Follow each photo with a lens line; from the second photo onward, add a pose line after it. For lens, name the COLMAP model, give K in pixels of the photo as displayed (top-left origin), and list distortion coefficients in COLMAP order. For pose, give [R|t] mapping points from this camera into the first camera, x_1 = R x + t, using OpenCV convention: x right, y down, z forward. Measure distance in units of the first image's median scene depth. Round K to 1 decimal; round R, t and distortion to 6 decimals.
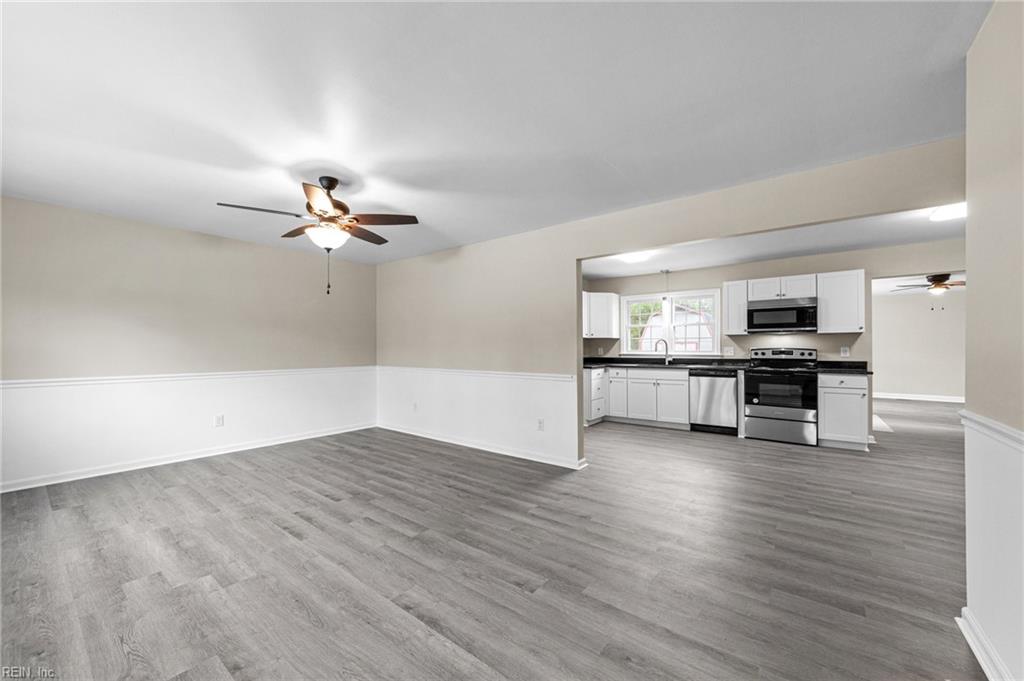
lens RADIAL K [[390.2, 0, 516.1], [0, 390.2, 347.8], [0, 0, 1]] dist [-0.018686, 0.008046]
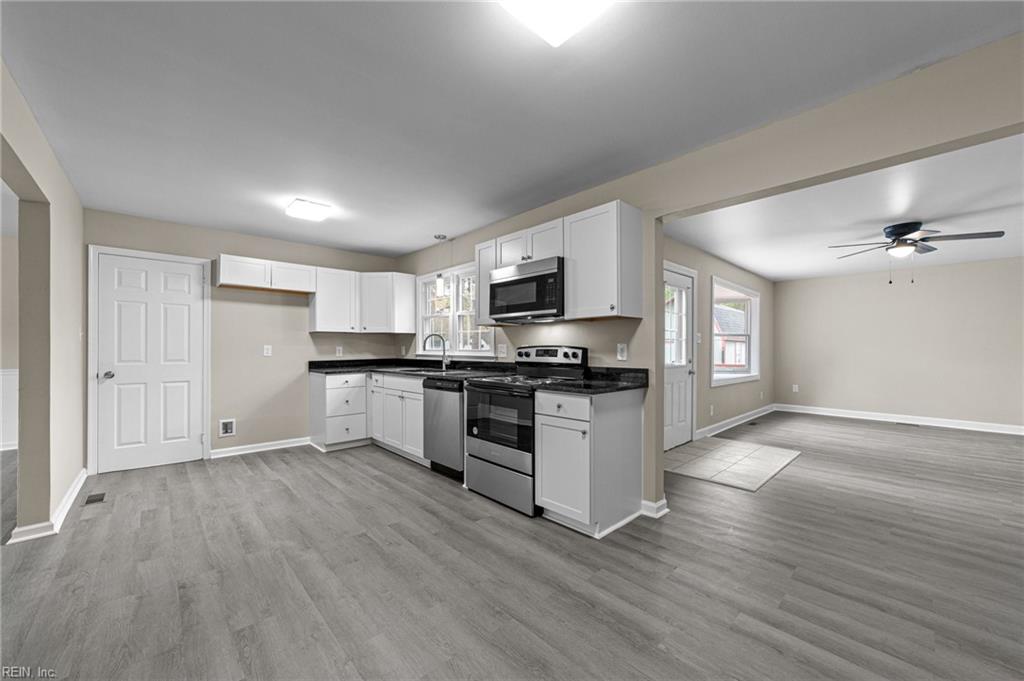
lens RADIAL K [[390.2, 0, 516.1], [0, 390.2, 347.8], [0, 0, 1]] dist [-0.018686, 0.008046]
pose [[0.986555, -0.000082, -0.163429, 0.744175], [0.000070, 1.000000, -0.000079, 0.004745], [0.163429, 0.000067, 0.986555, 0.380784]]
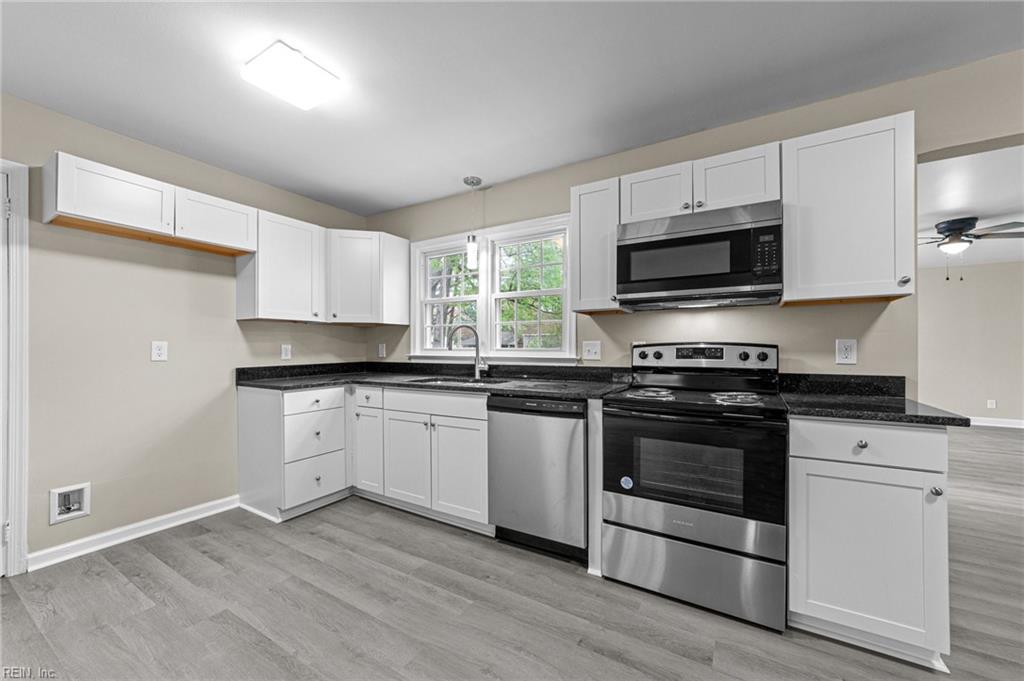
lens RADIAL K [[390.2, 0, 516.1], [0, 390.2, 347.8], [0, 0, 1]] dist [-0.018686, 0.008046]
pose [[0.993443, 0.000328, 0.114332, 0.447272], [-0.000467, 0.999999, 0.001188, 0.006681], [-0.114331, -0.001234, 0.993442, 0.612071]]
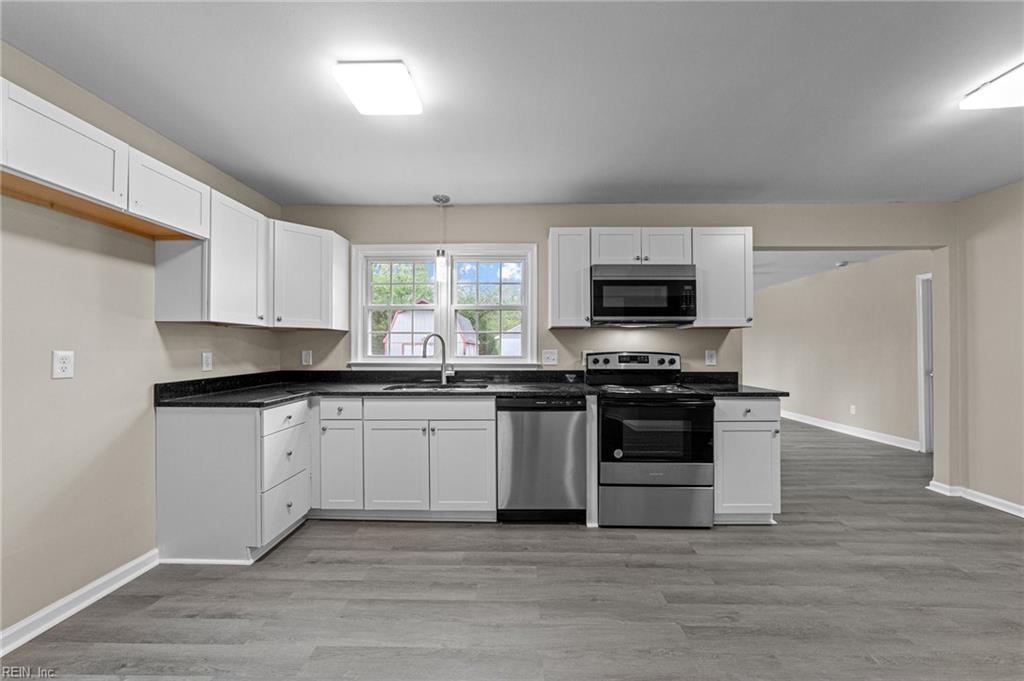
lens RADIAL K [[387.5, 0, 512.3], [0, 387.5, 346.6], [0, 0, 1]] dist [-0.017231, 0.007302]
pose [[0.808229, 0.005275, 0.588845, 0.189757], [-0.002449, 0.999981, -0.005597, -0.002853], [-0.588863, 0.003081, 0.808227, 0.633613]]
